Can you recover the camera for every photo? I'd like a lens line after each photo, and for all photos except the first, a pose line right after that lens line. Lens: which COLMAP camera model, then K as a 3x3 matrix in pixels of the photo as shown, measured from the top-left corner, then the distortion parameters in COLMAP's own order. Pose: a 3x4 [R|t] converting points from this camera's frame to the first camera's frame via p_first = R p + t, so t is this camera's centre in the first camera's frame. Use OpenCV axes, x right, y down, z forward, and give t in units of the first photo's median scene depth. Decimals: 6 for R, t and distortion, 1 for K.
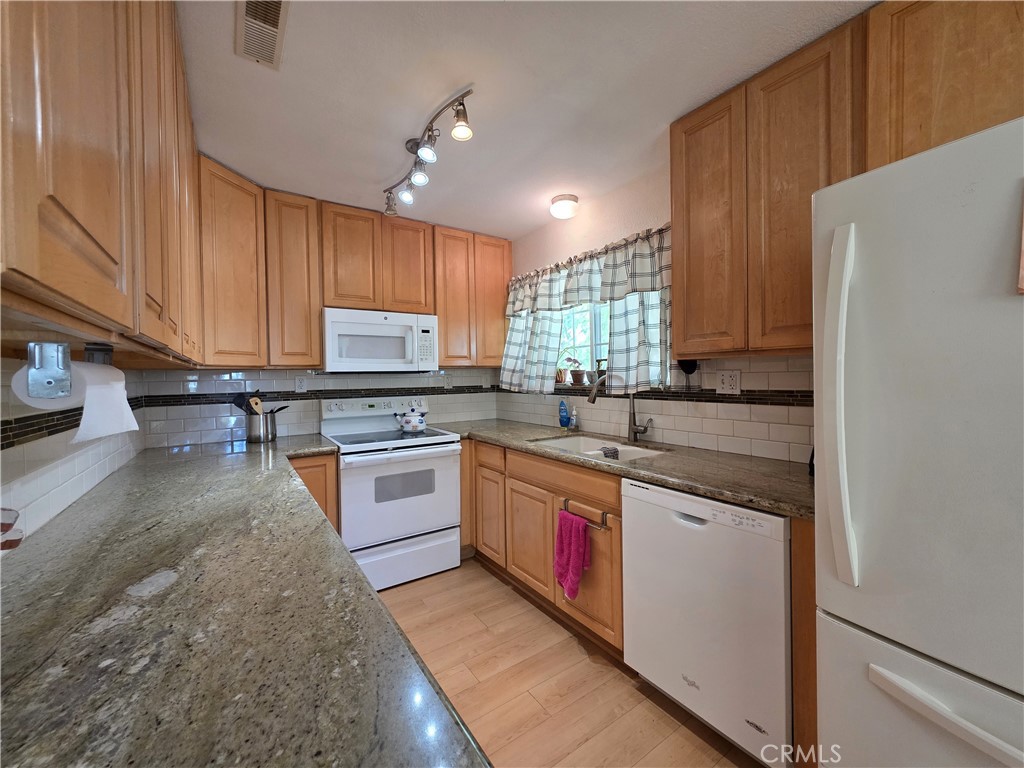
lens RADIAL K [[414.0, 0, 513.9], [0, 414.0, 381.7], [0, 0, 1]] dist [0.000082, 0.001254]
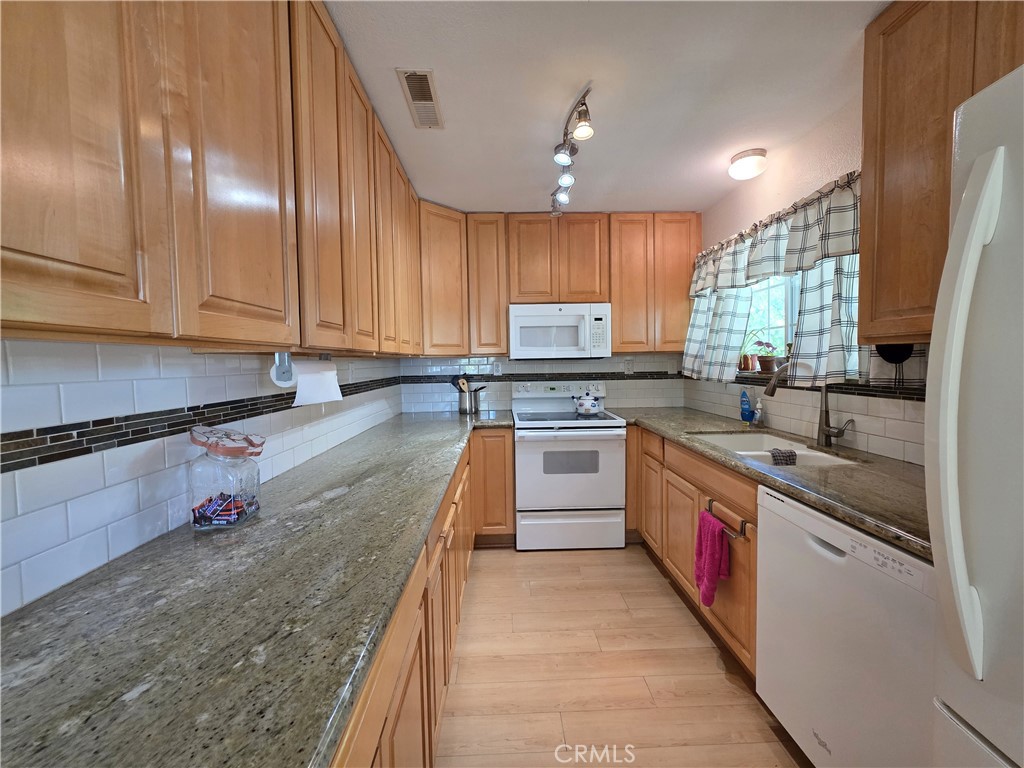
lens RADIAL K [[414.0, 0, 508.8], [0, 414.0, 382.8], [0, 0, 1]] dist [0.000082, 0.001254]
pose [[0.835958, 0.030059, -0.547970, 0.214565], [-0.004314, 0.998828, 0.048210, -0.013870], [0.548777, -0.037938, 0.835108, 0.000421]]
